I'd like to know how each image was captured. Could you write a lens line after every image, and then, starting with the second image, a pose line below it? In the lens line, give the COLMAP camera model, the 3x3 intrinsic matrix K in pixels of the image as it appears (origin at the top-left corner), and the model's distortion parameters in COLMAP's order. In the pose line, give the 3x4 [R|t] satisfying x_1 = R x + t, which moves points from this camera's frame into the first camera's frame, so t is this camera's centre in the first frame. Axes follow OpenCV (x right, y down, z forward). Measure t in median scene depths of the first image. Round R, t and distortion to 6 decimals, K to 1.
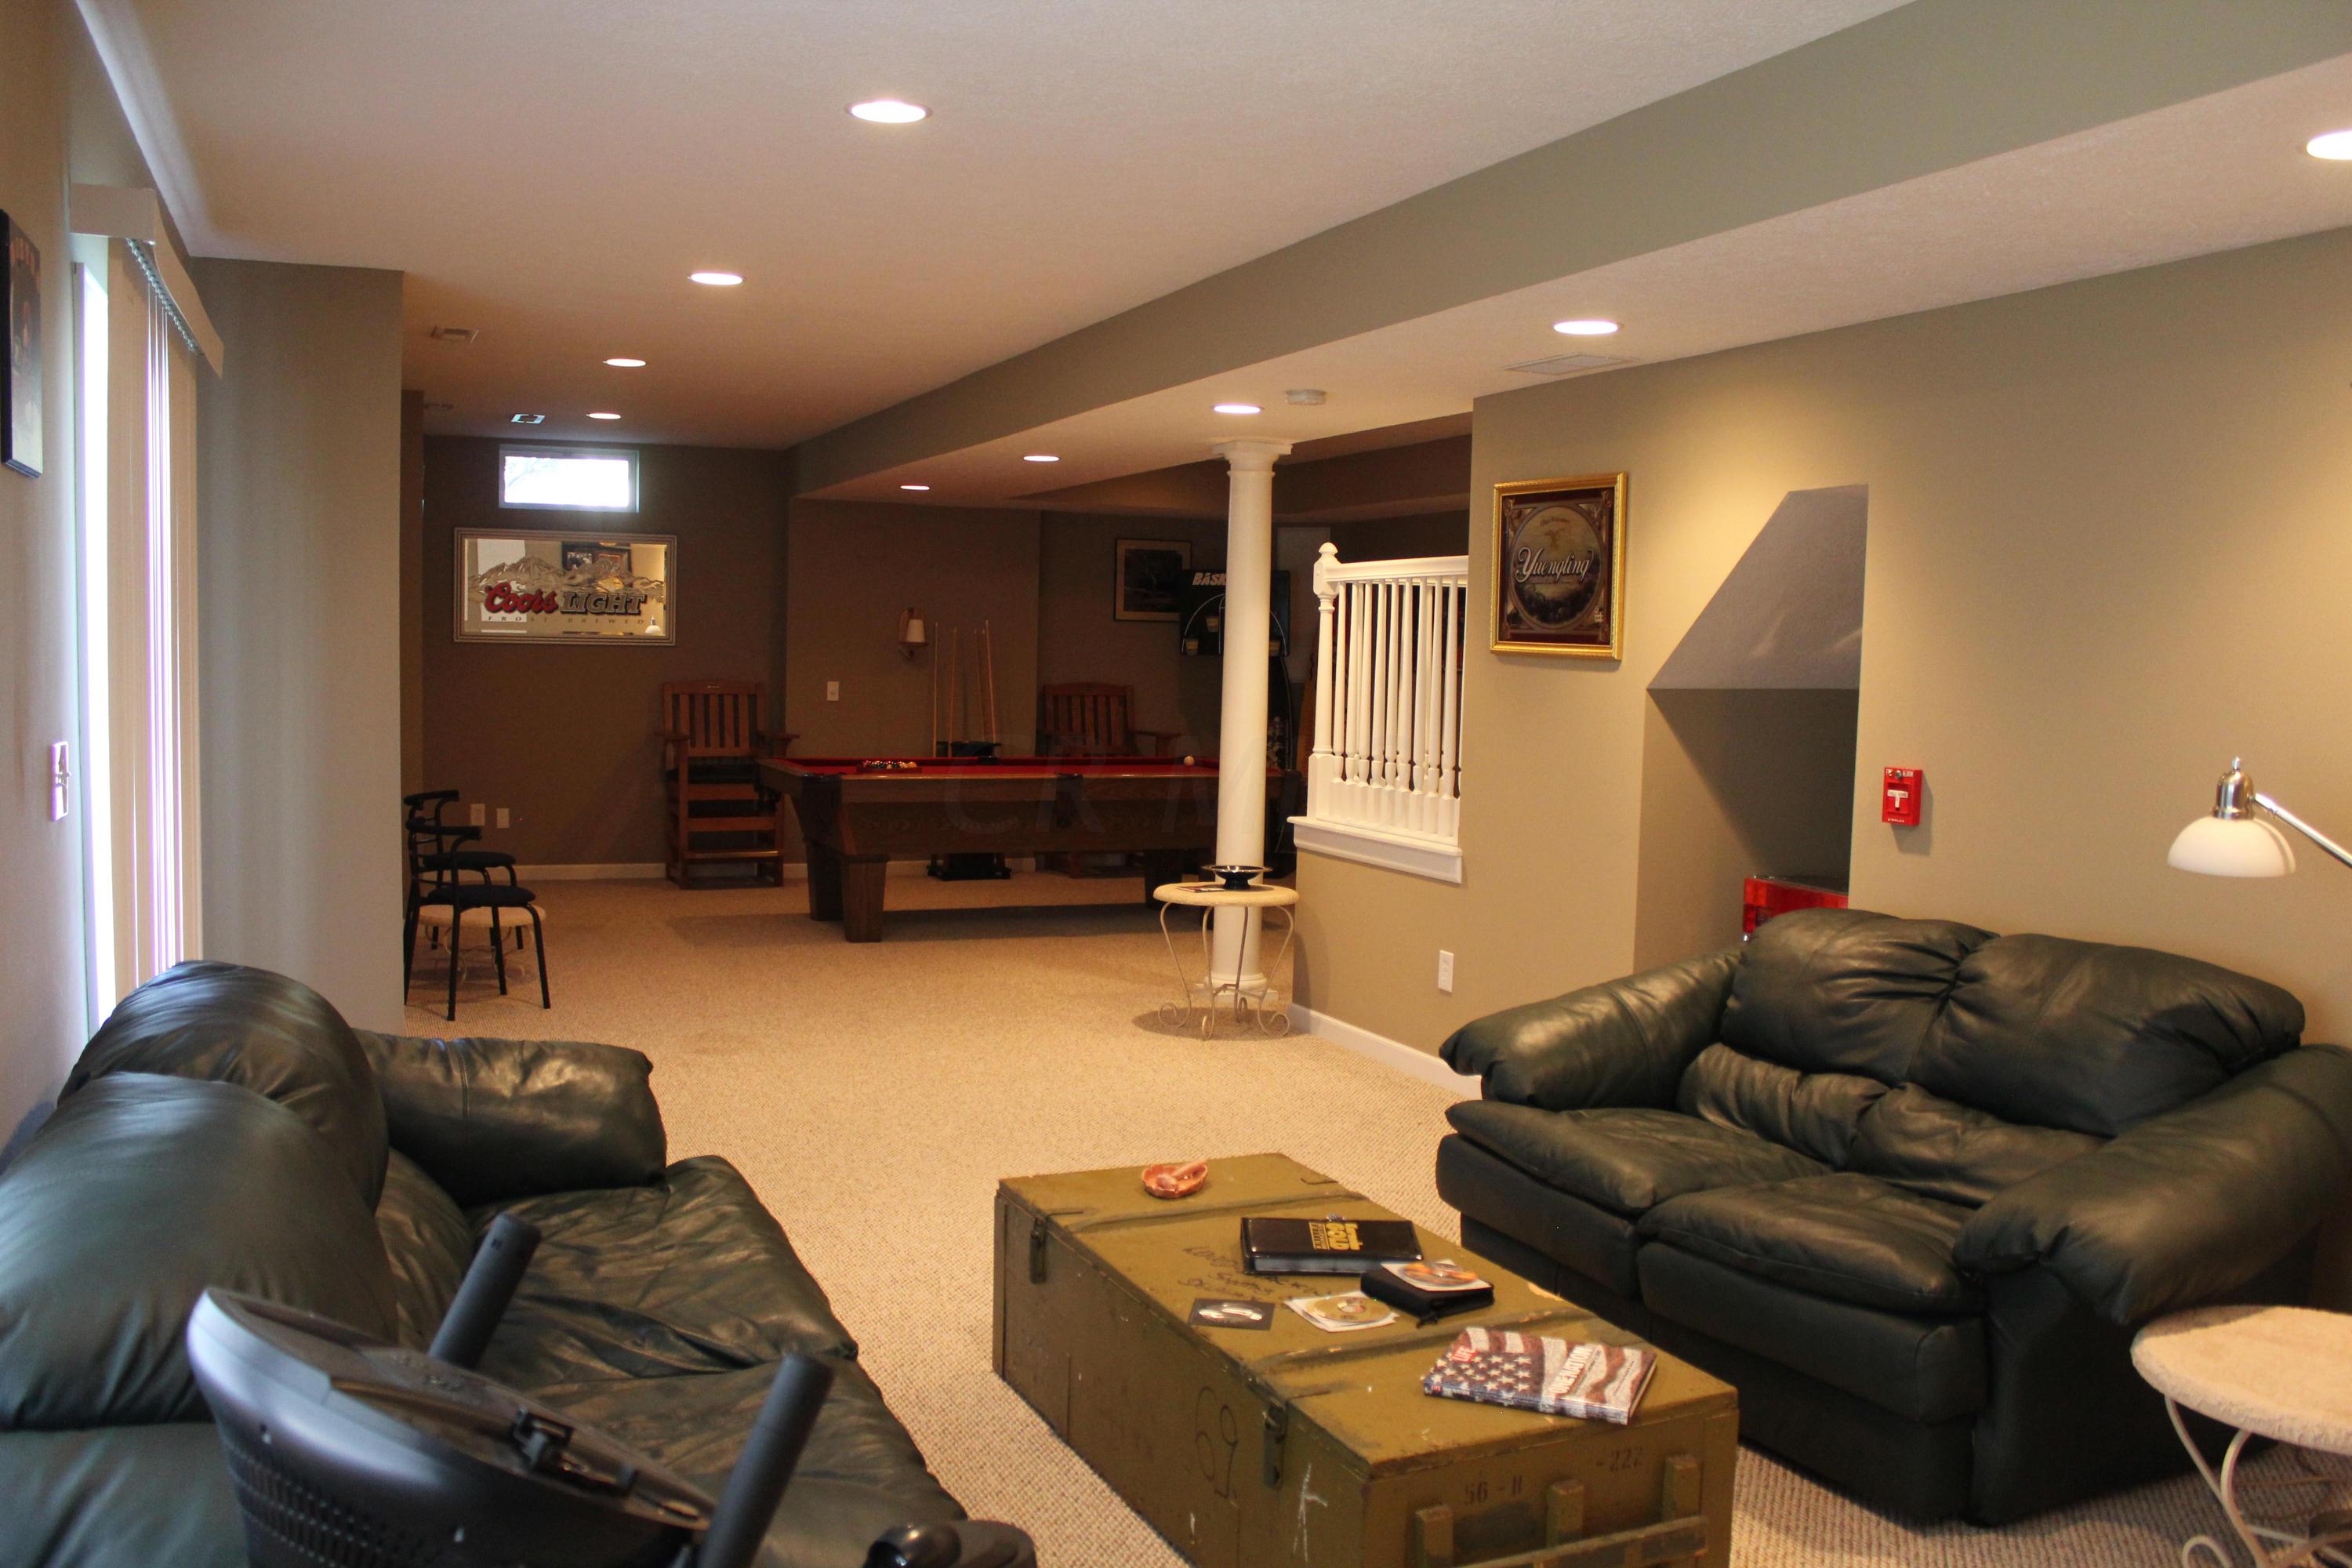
lens RADIAL K [[1985.9, 0, 1173.0], [0, 1985.9, 785.2], [0, 0, 1]] dist [-0.160845, 0.139652]
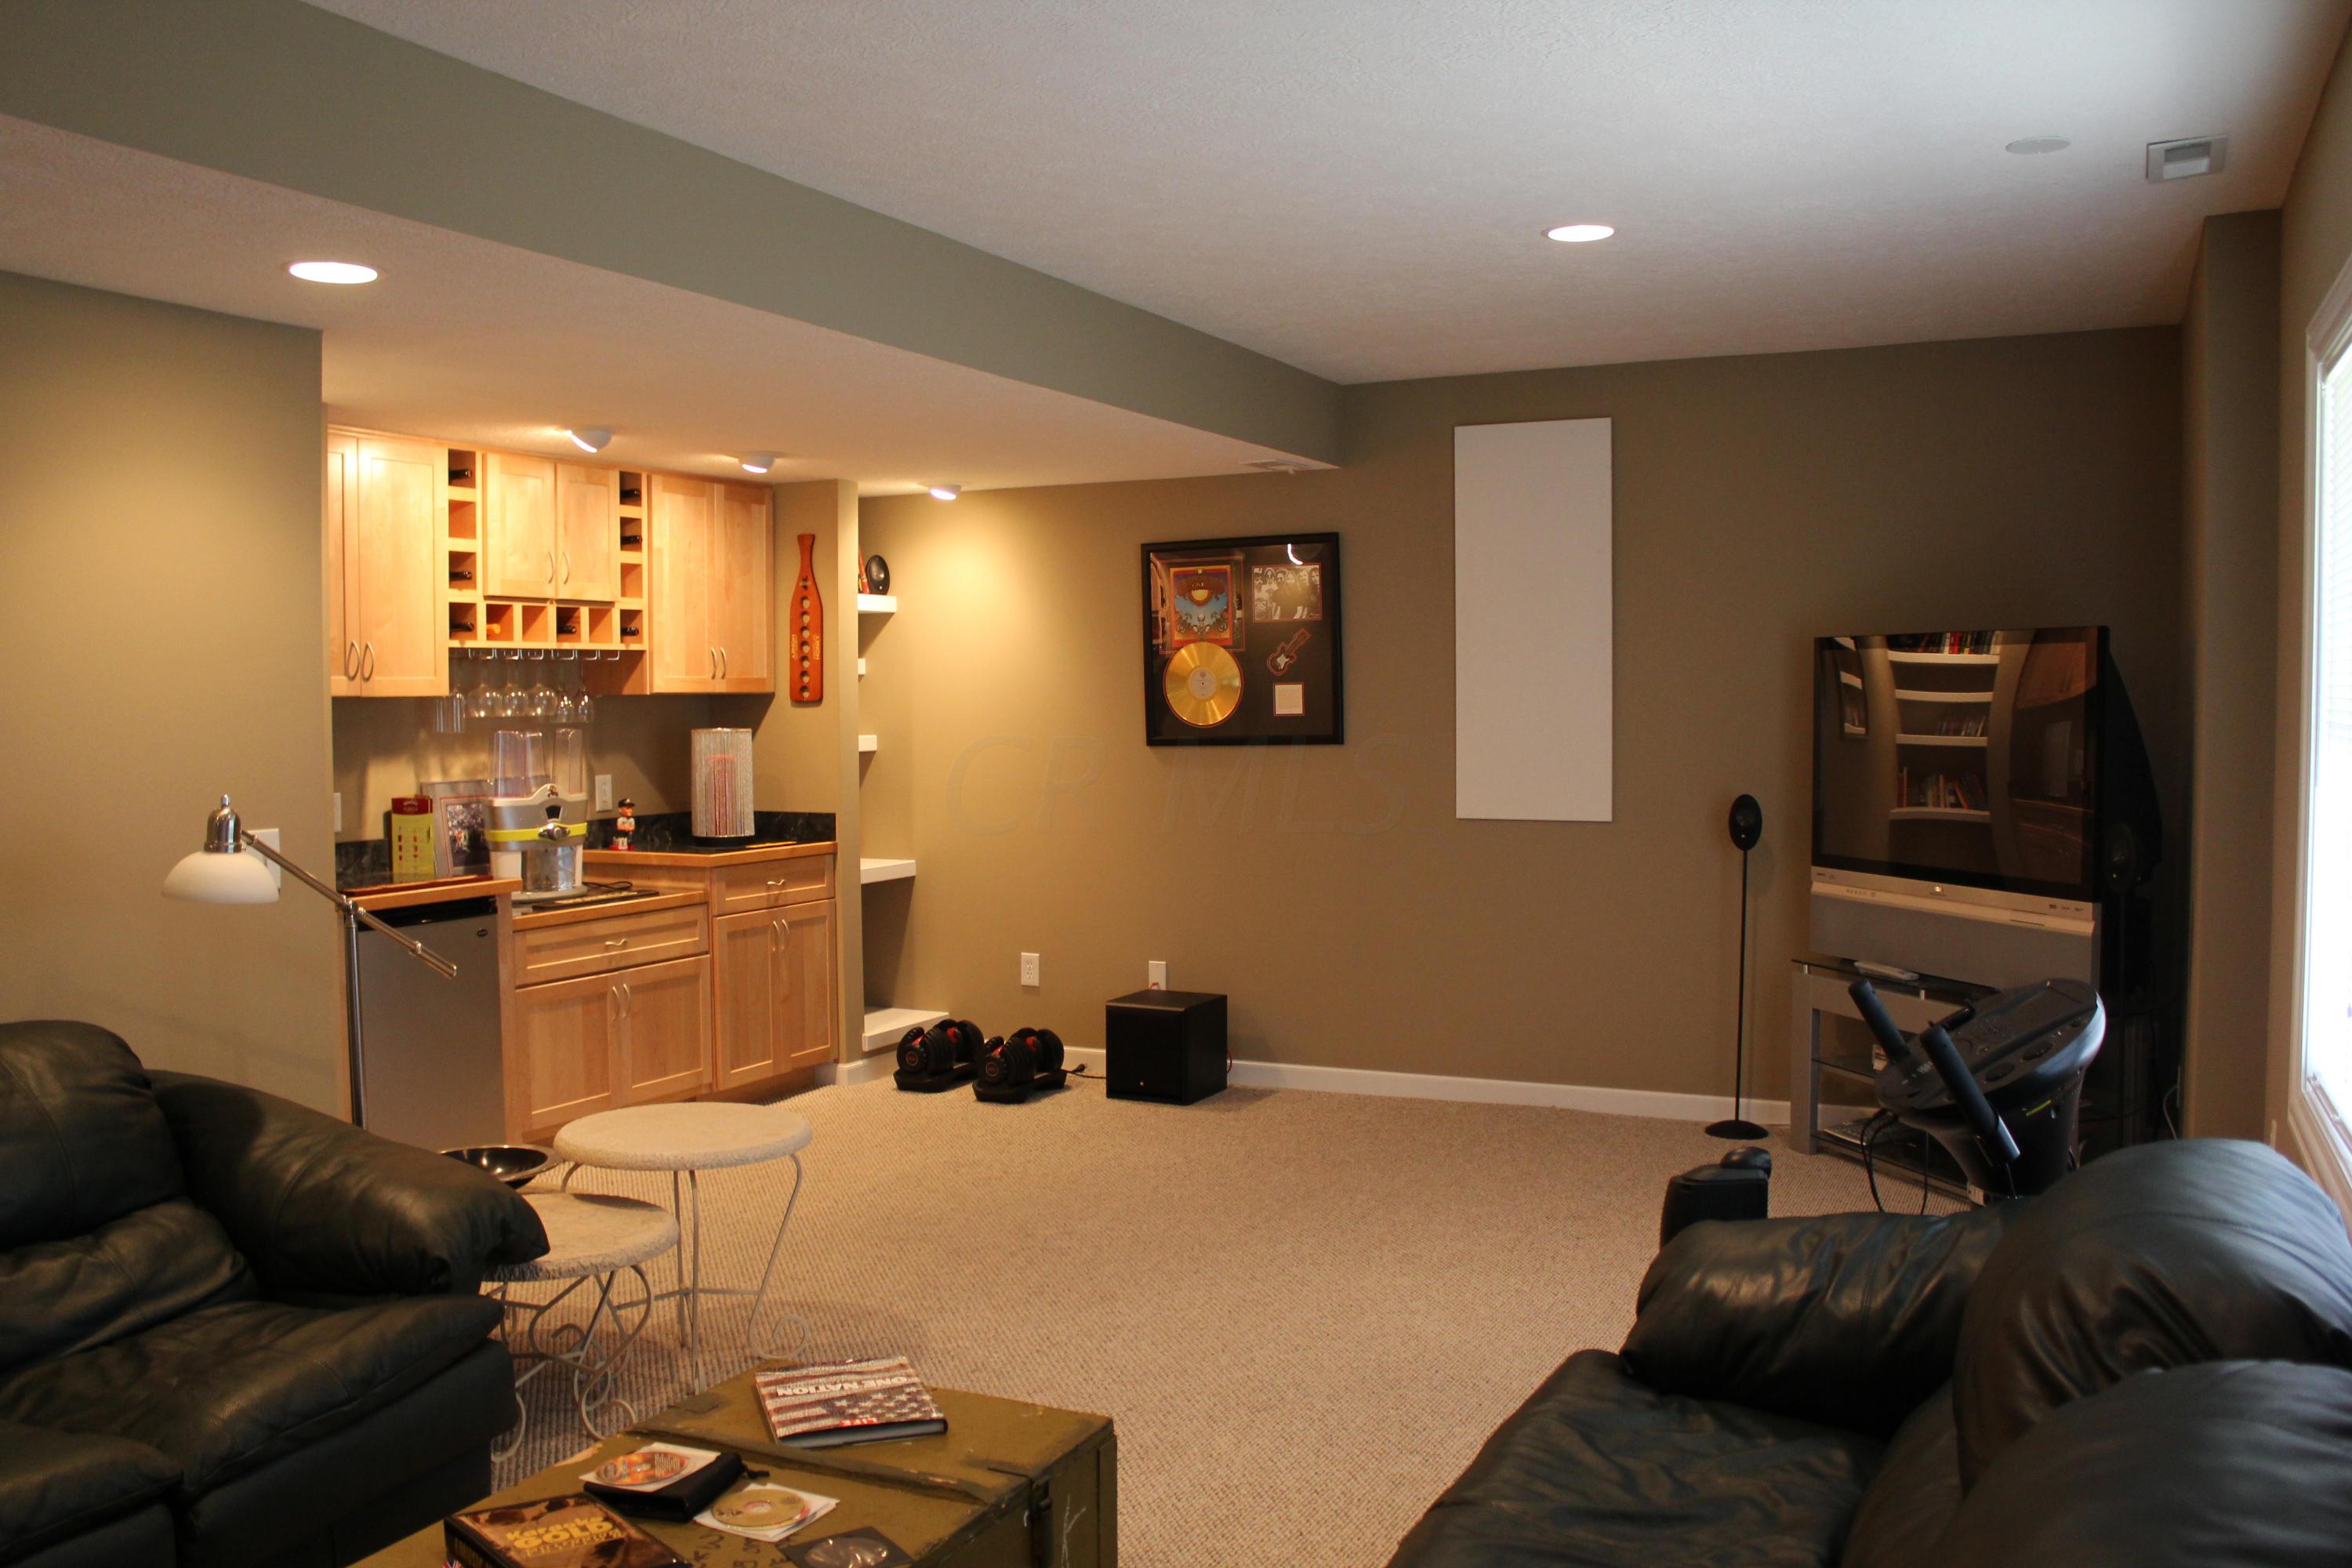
lens RADIAL K [[1985.9, 0, 1154.6], [0, 1985.9, 798.7], [0, 0, 1]] dist [-0.160845, 0.139652]
pose [[-0.656167, -0.053231, 0.752736, -0.499257], [0.042983, 0.993253, 0.107708, -0.088584], [-0.753391, 0.103029, -0.649452, 1.113941]]
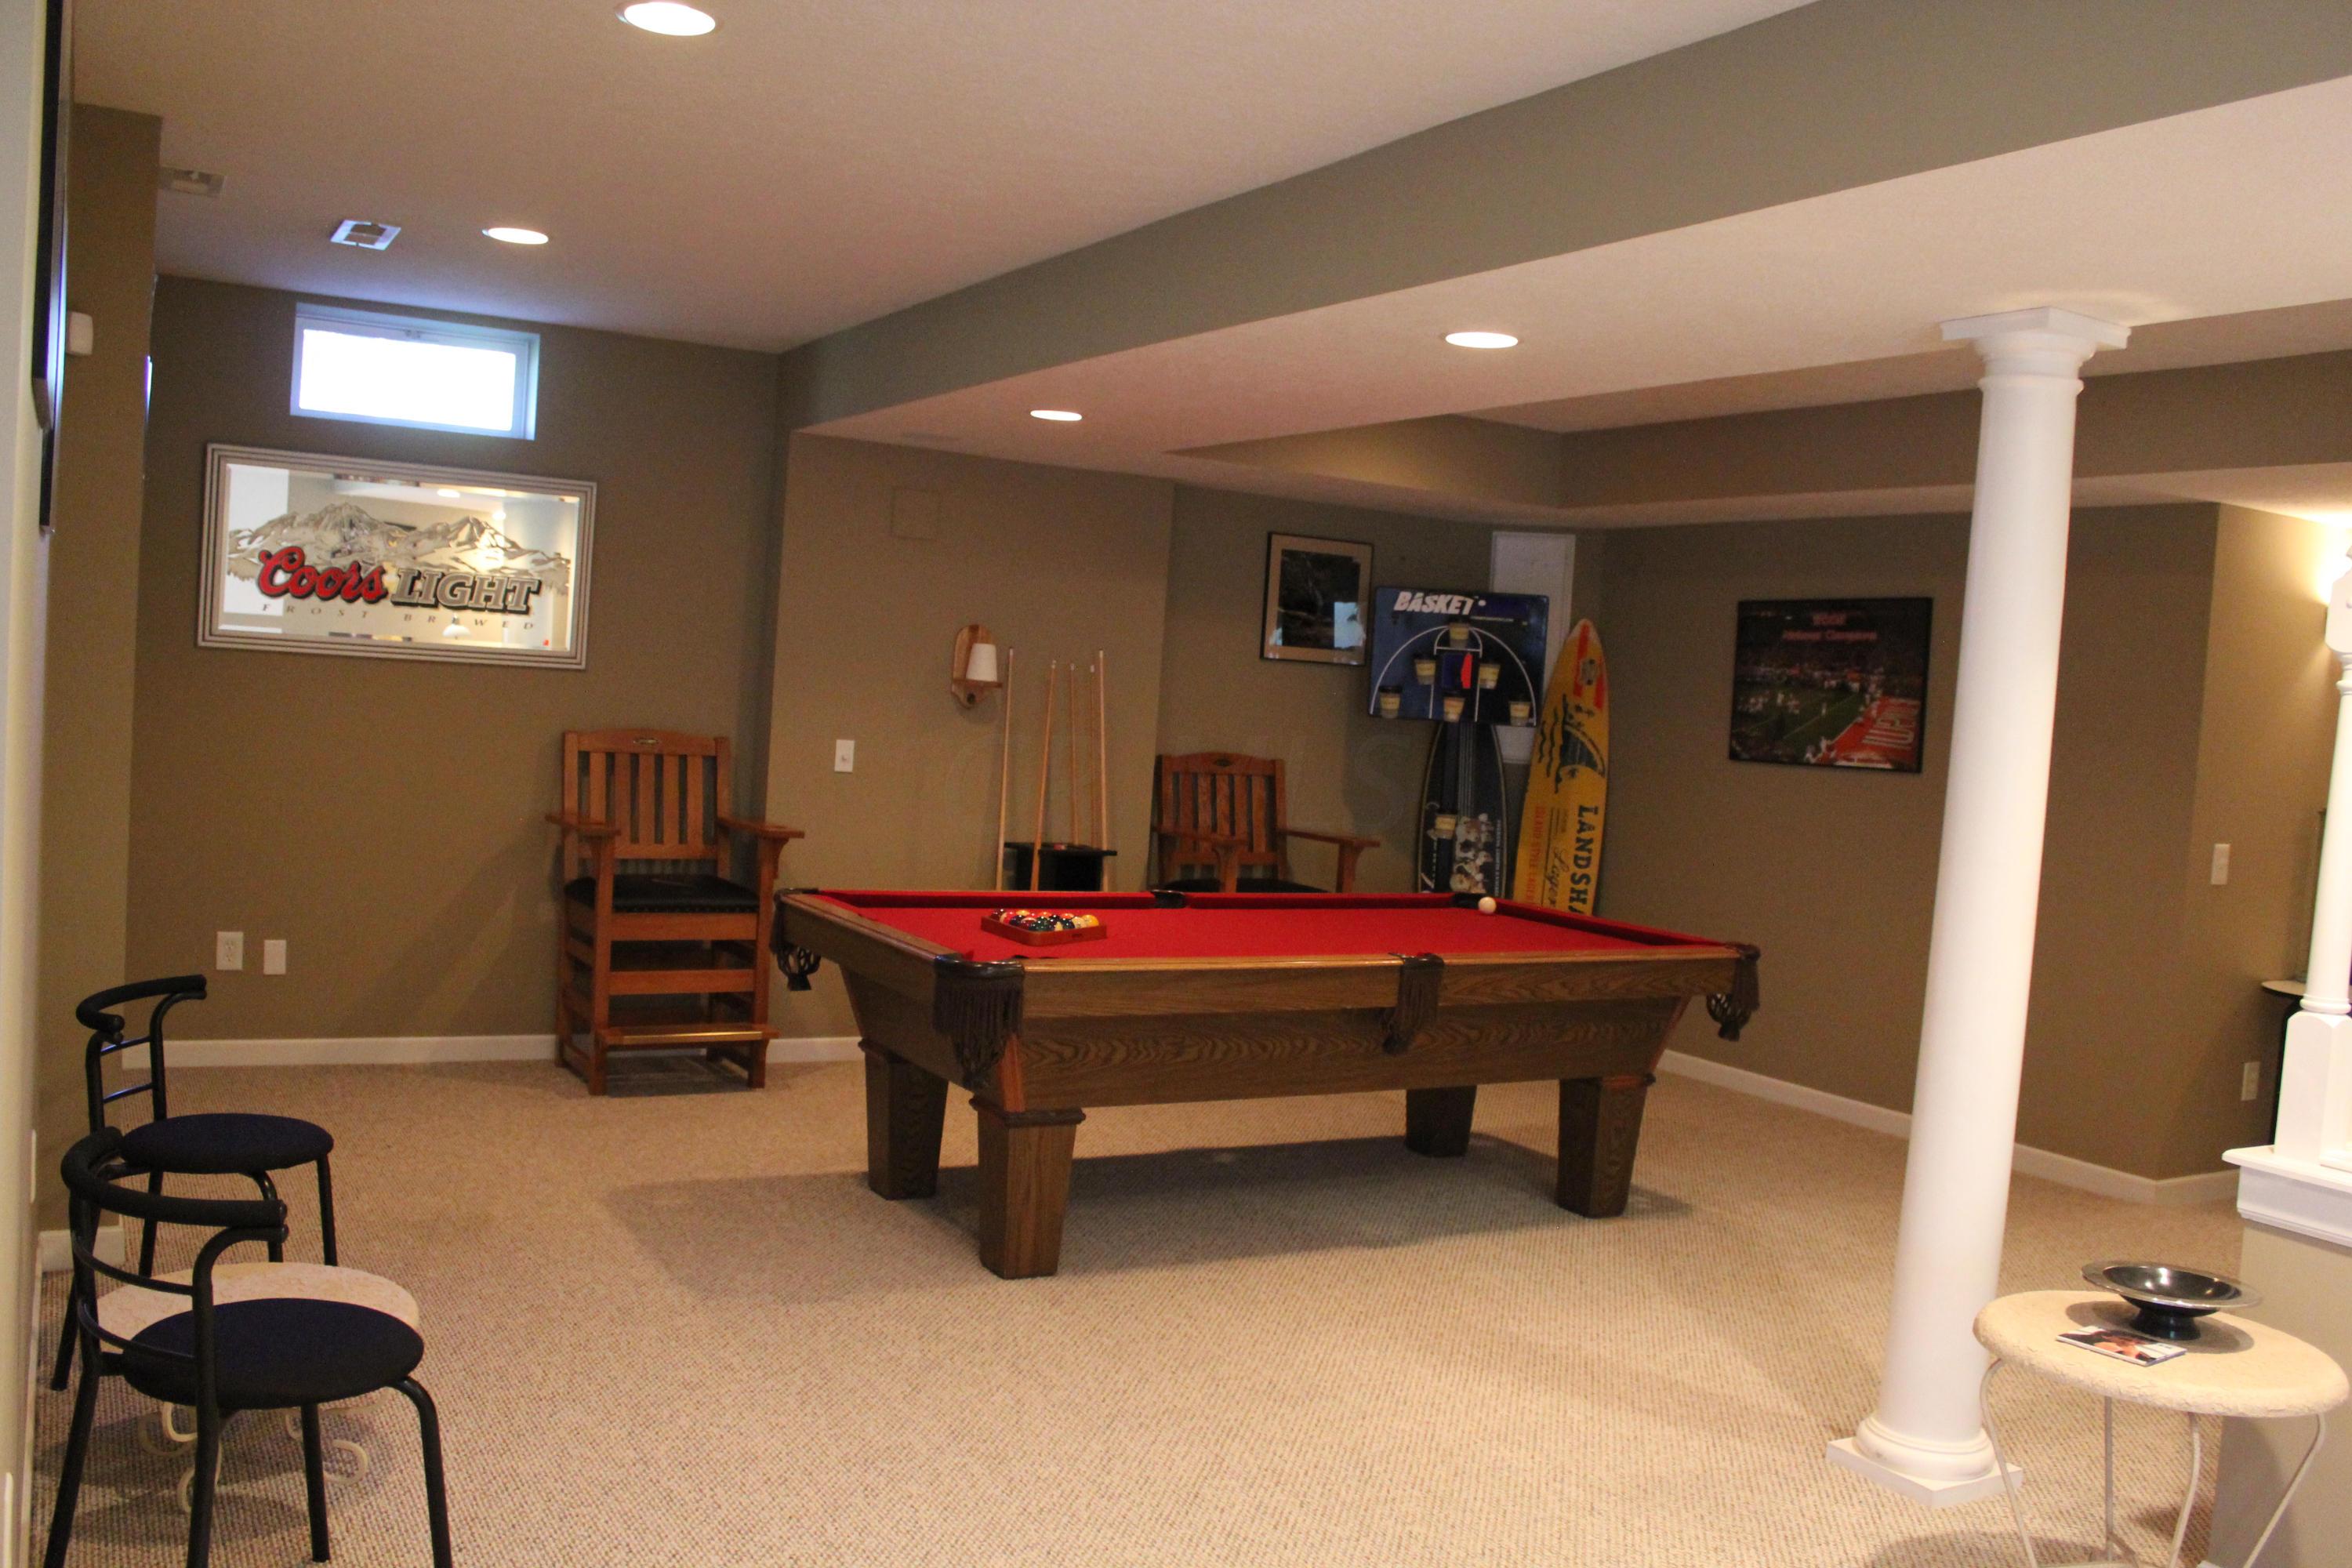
lens RADIAL K [[1985.9, 0, 1177.7], [0, 1985.9, 791.2], [0, 0, 1]] dist [-0.160845, 0.139652]
pose [[0.991299, 0.037799, 0.126087, -0.153023], [-0.036226, 0.999235, -0.014741, -0.032751], [-0.126548, 0.010045, 0.991910, 0.402670]]
